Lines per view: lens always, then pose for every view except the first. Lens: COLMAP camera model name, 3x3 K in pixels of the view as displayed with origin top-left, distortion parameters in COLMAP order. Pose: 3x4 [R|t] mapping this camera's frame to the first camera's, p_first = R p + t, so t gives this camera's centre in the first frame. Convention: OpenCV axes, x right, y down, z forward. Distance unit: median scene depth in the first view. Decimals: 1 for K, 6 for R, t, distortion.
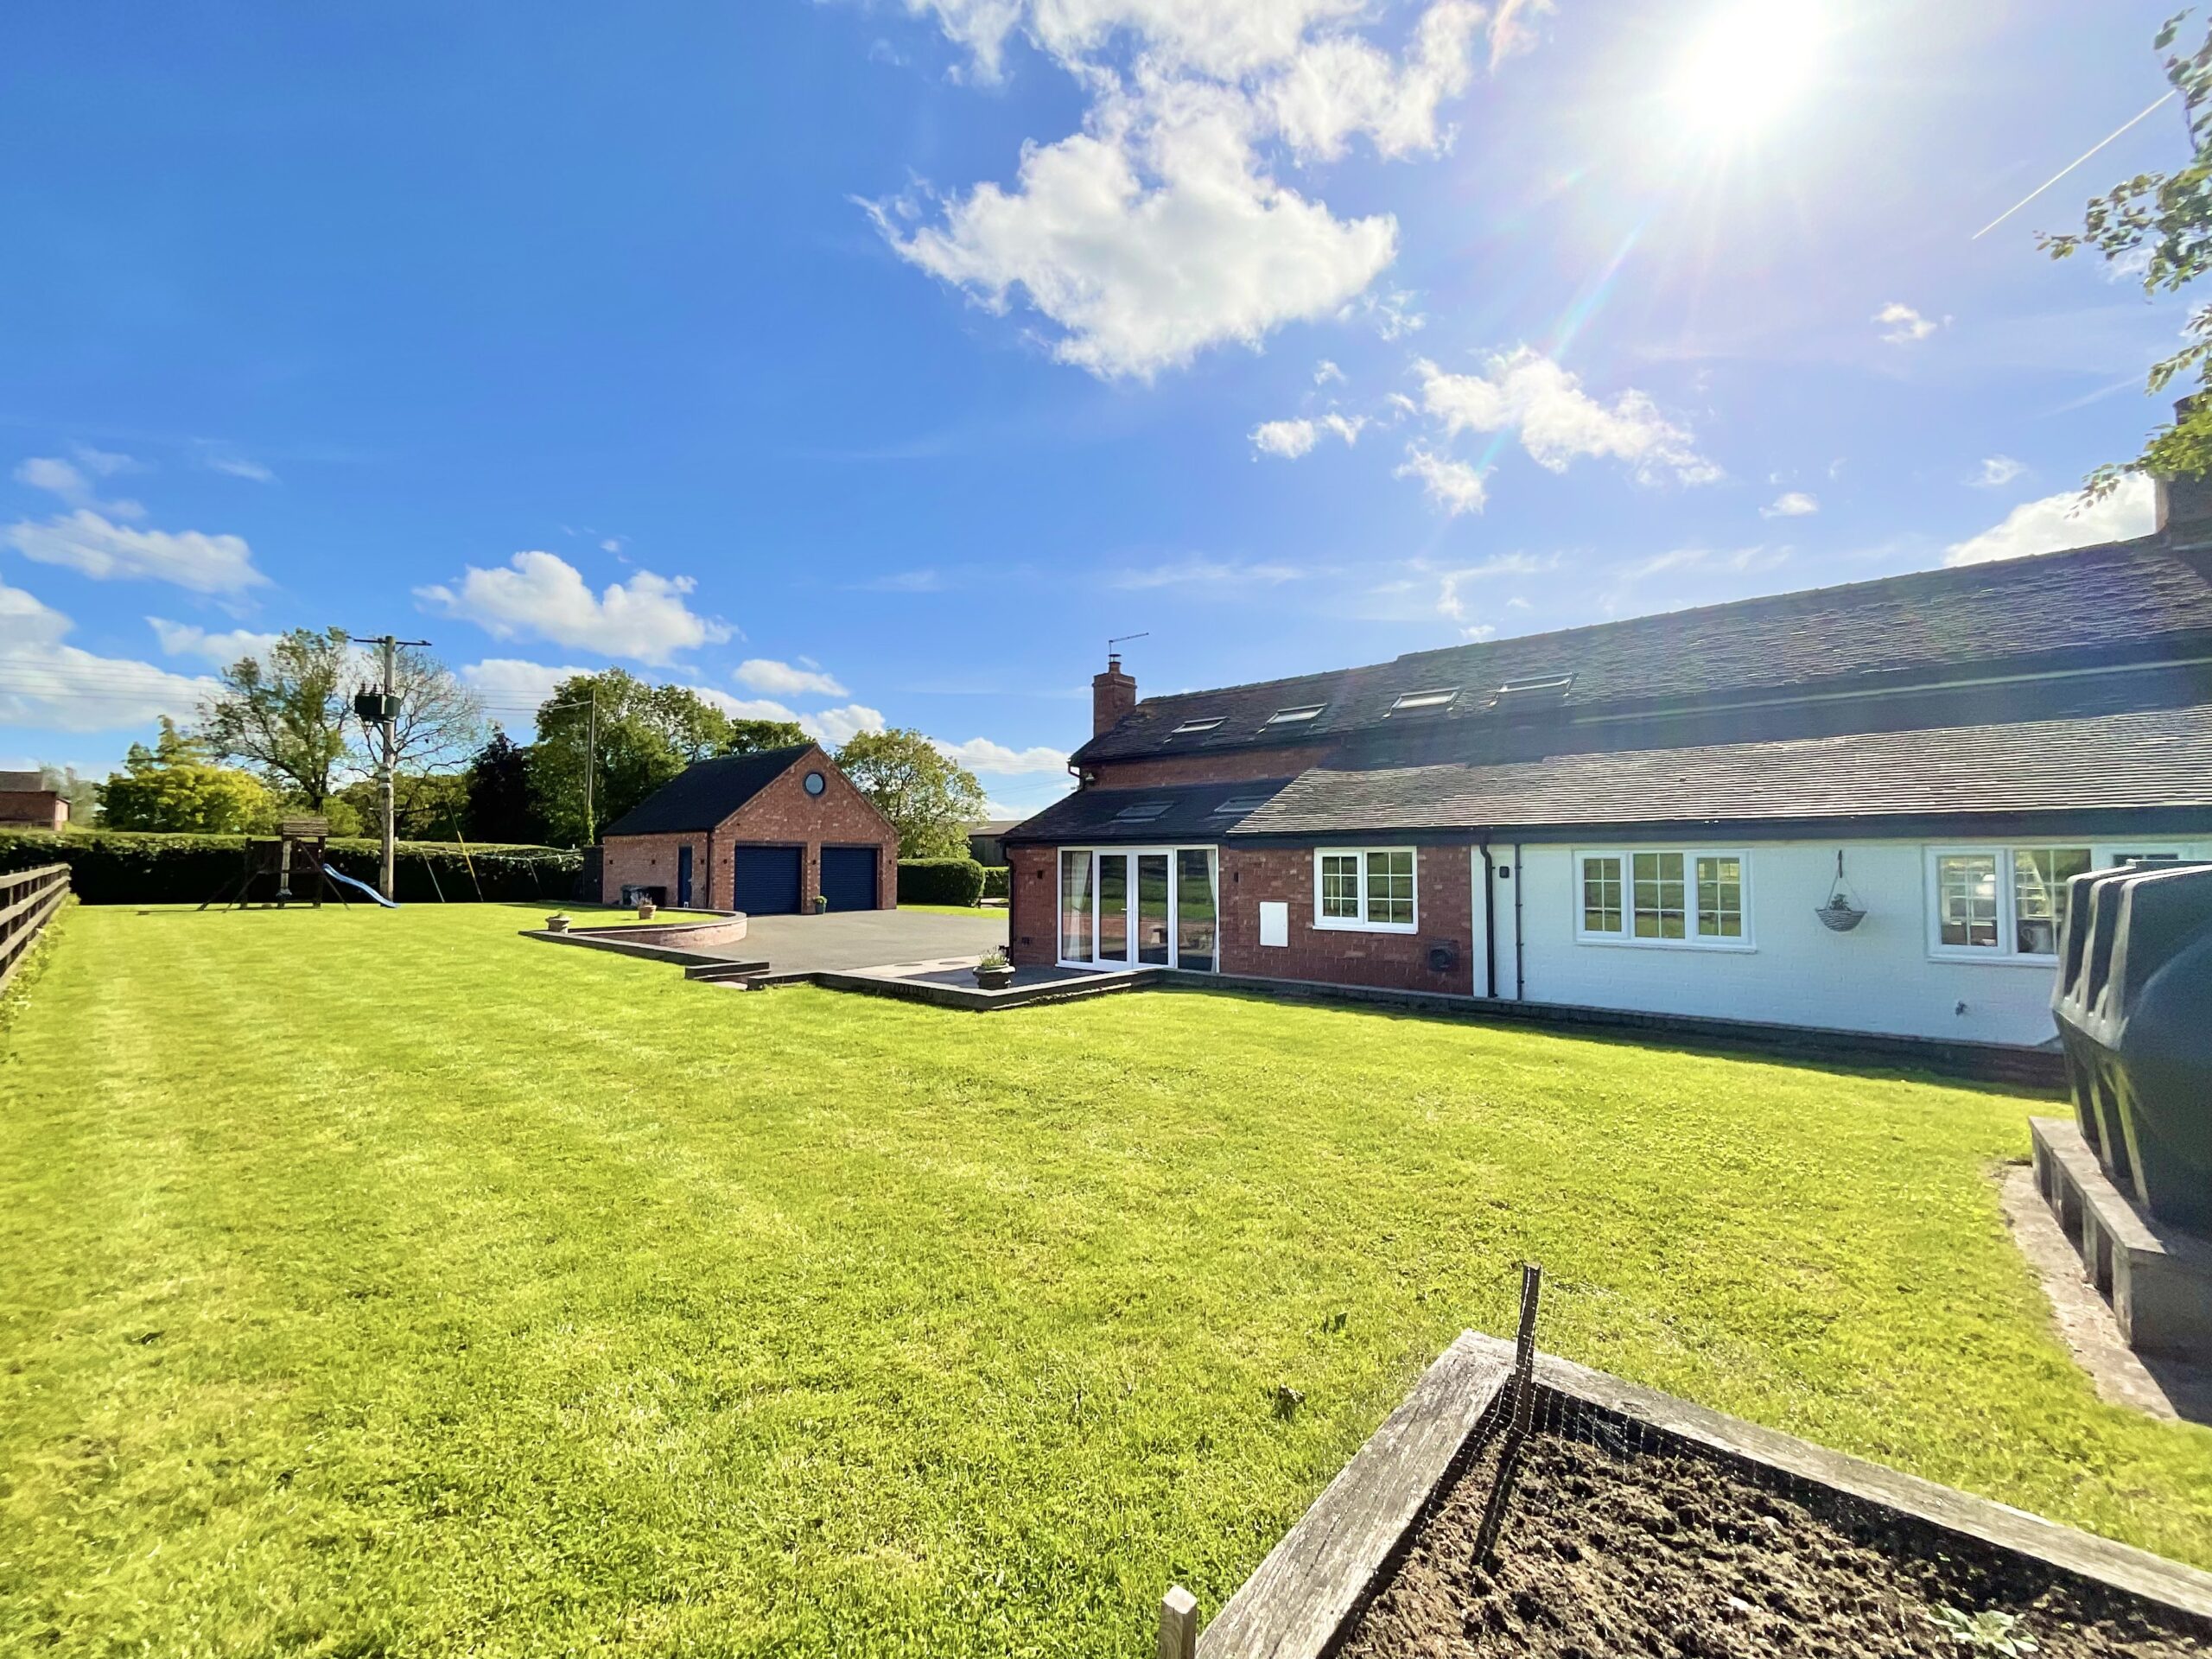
lens RADIAL K [[908.5, 0, 1104.9], [0, 908.5, 829.9], [0, 0, 1]] dist [0.017198, -0.000491]
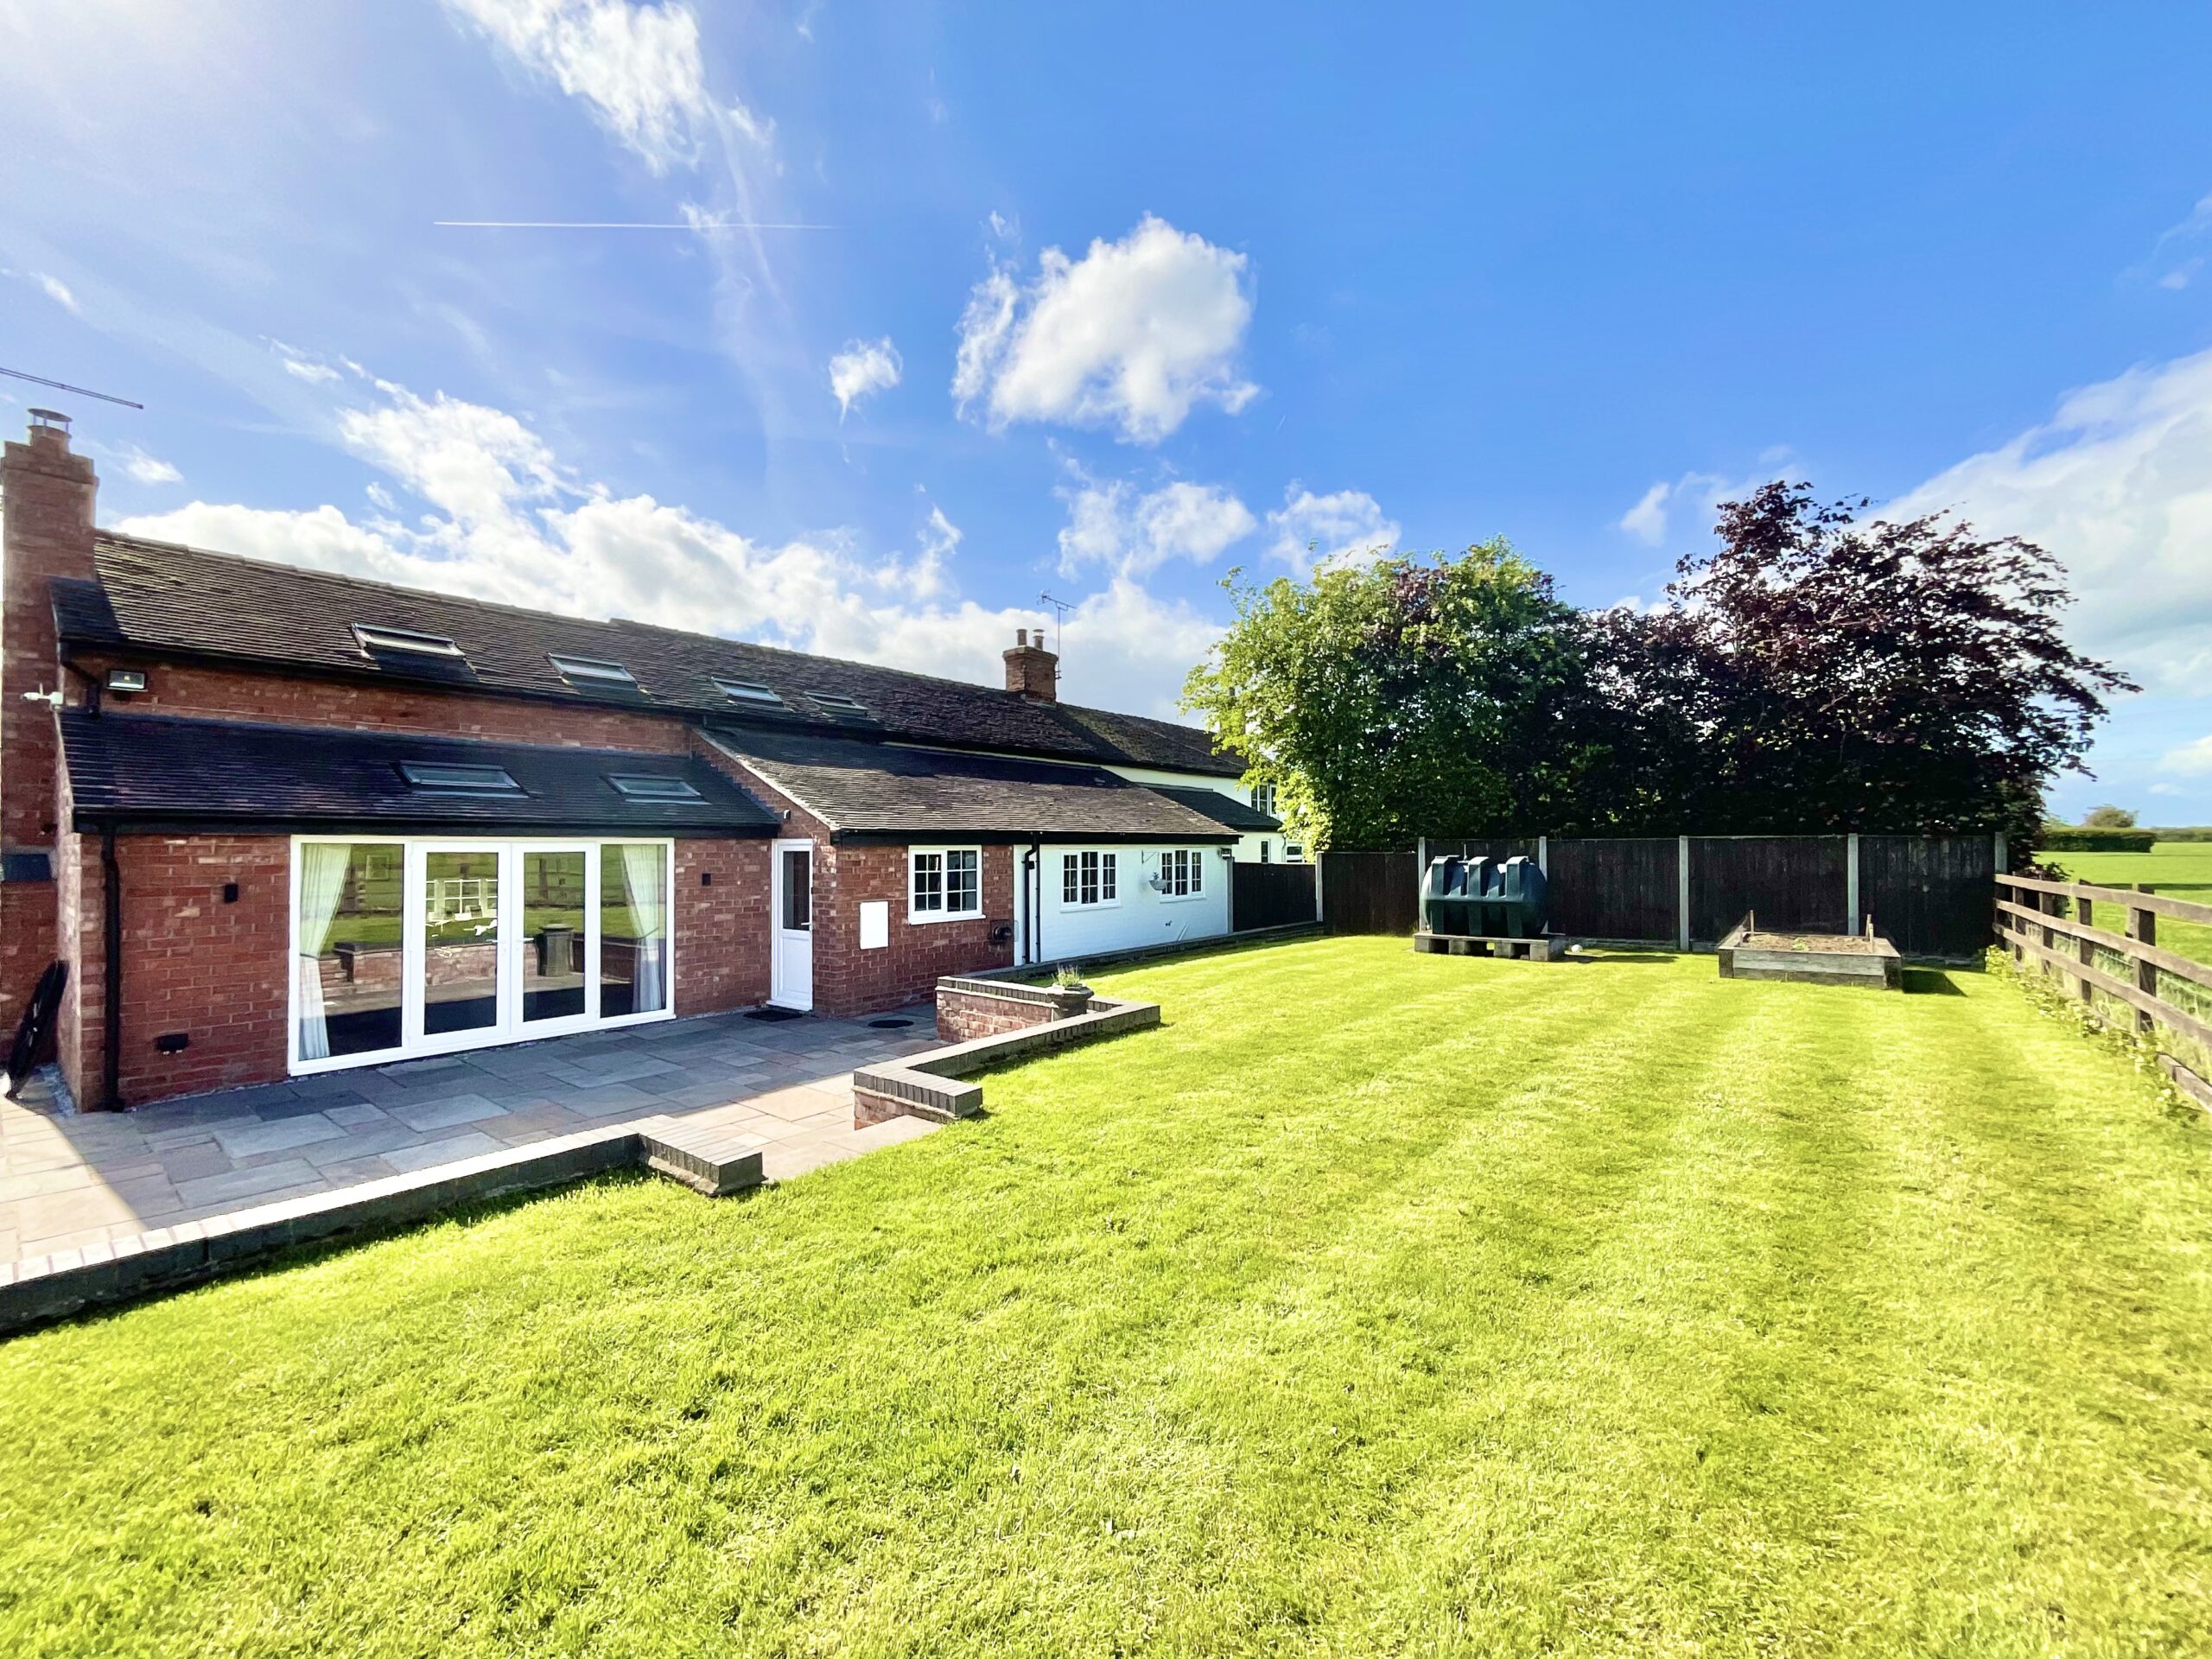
lens RADIAL K [[908.5, 0, 1114.8], [0, 908.5, 838.4], [0, 0, 1]] dist [0.017198, -0.000491]
pose [[-0.019477, 0.012387, 0.999734, -0.806566], [-0.031077, 0.999433, -0.012989, 0.018263], [-0.999327, -0.031322, -0.019081, 0.801819]]
